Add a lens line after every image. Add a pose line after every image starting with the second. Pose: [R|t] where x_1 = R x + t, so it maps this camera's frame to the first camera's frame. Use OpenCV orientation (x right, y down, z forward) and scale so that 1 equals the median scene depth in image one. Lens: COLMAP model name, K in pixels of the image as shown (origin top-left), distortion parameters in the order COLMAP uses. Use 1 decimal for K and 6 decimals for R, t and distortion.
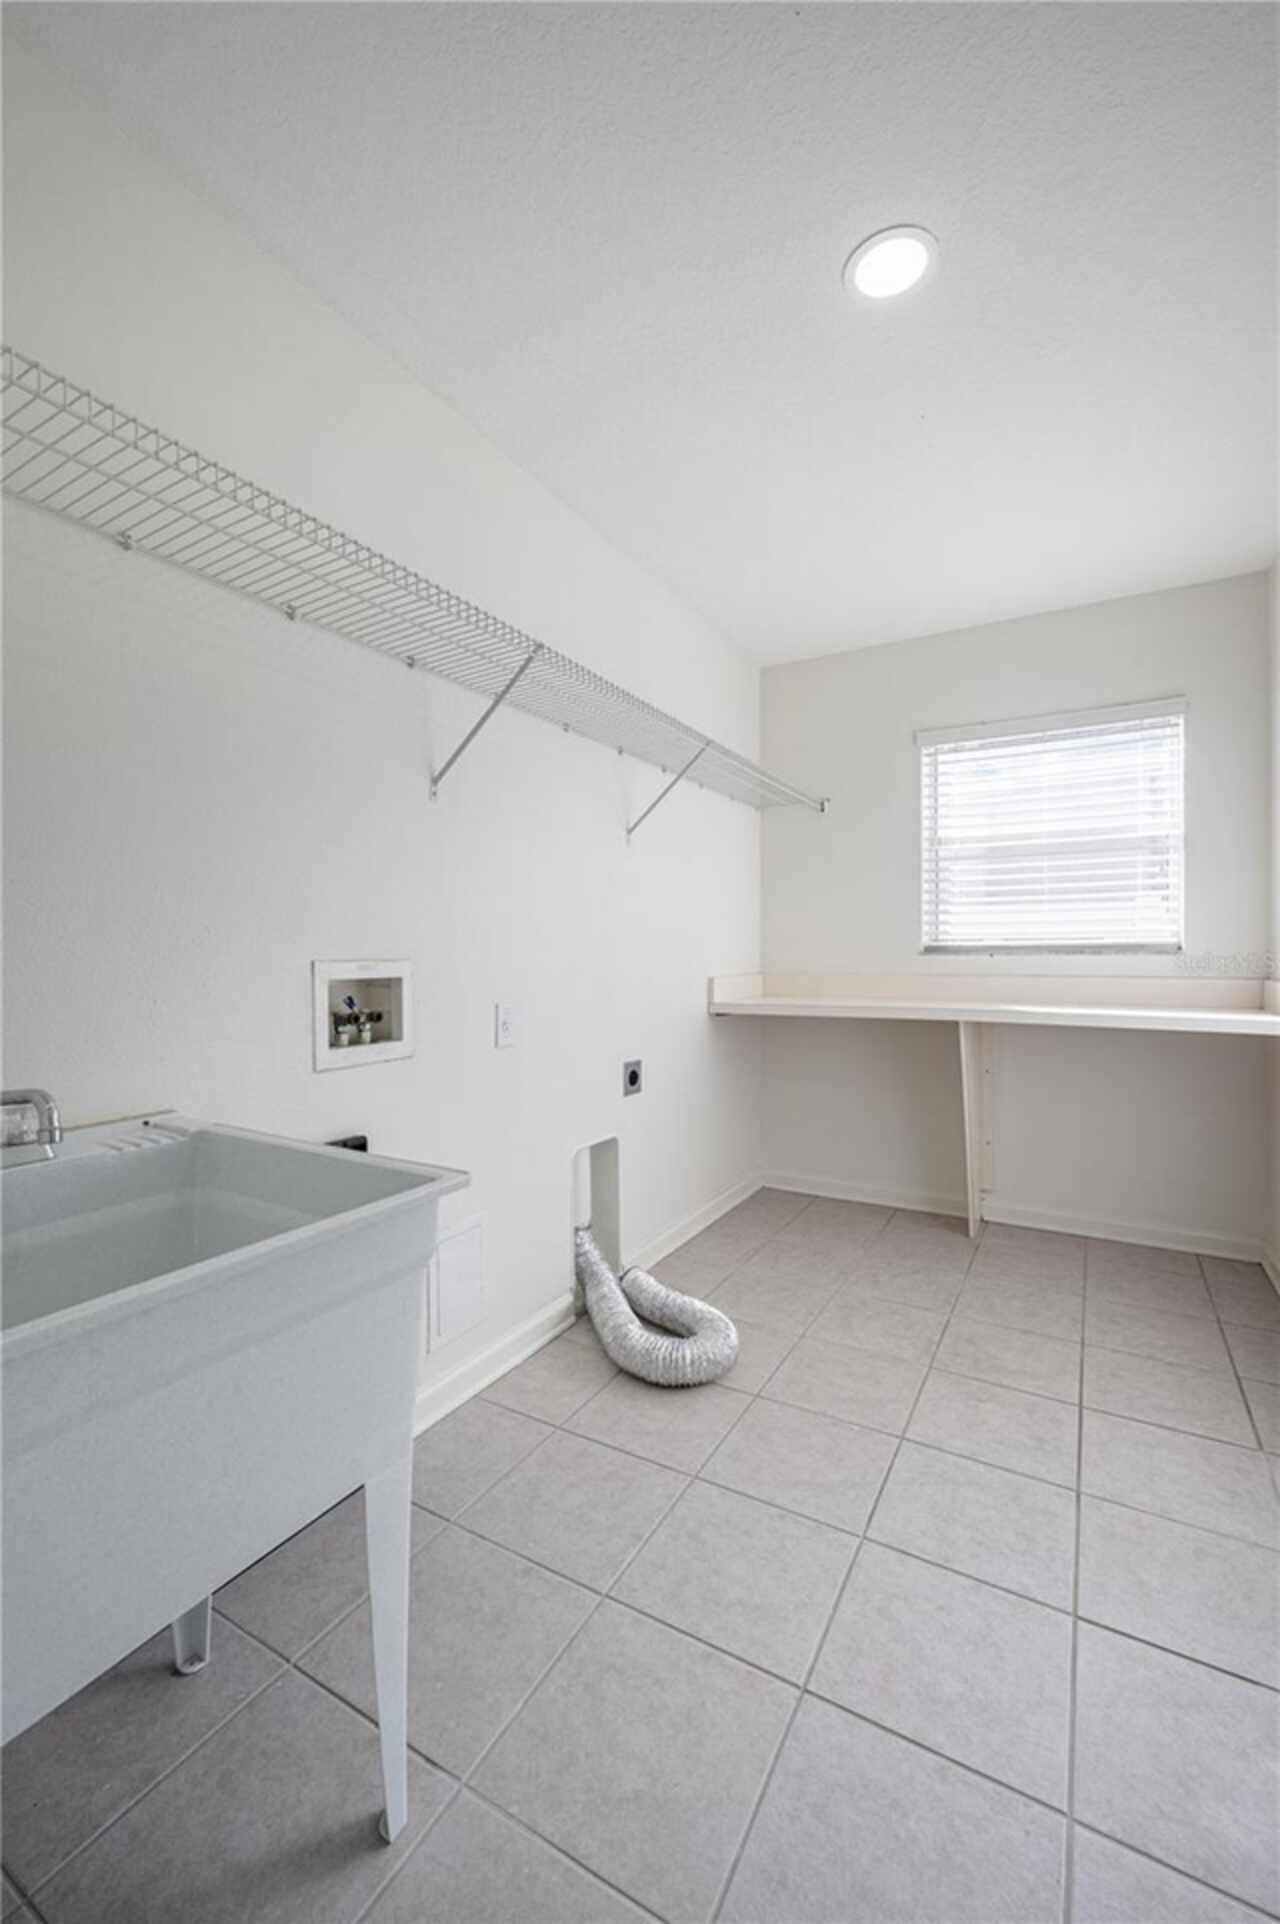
lens RADIAL K [[765.1, 0, 585.5], [0, 765.1, 962.7], [0, 0, 1]] dist [-0.000708, -0.000051]
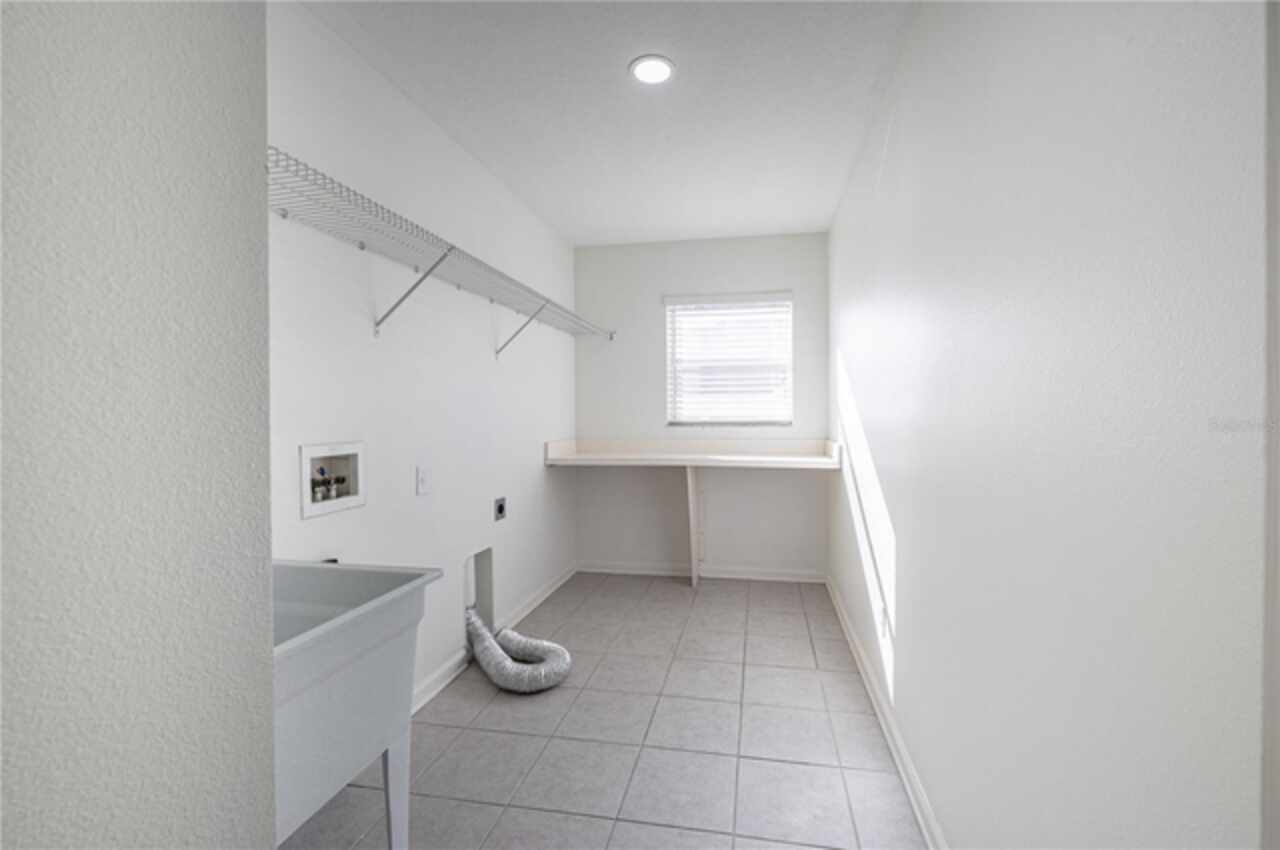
lens RADIAL K [[509.0, 0, 640.0], [0, 509.0, 425.0], [0, 0, 1]] dist [-0.000708, -0.000051]
pose [[0.934951, -0.001699, 0.354774, -0.052106], [0.003109, 0.999989, -0.003406, -0.022881], [-0.354764, 0.004287, 0.934946, -0.106003]]
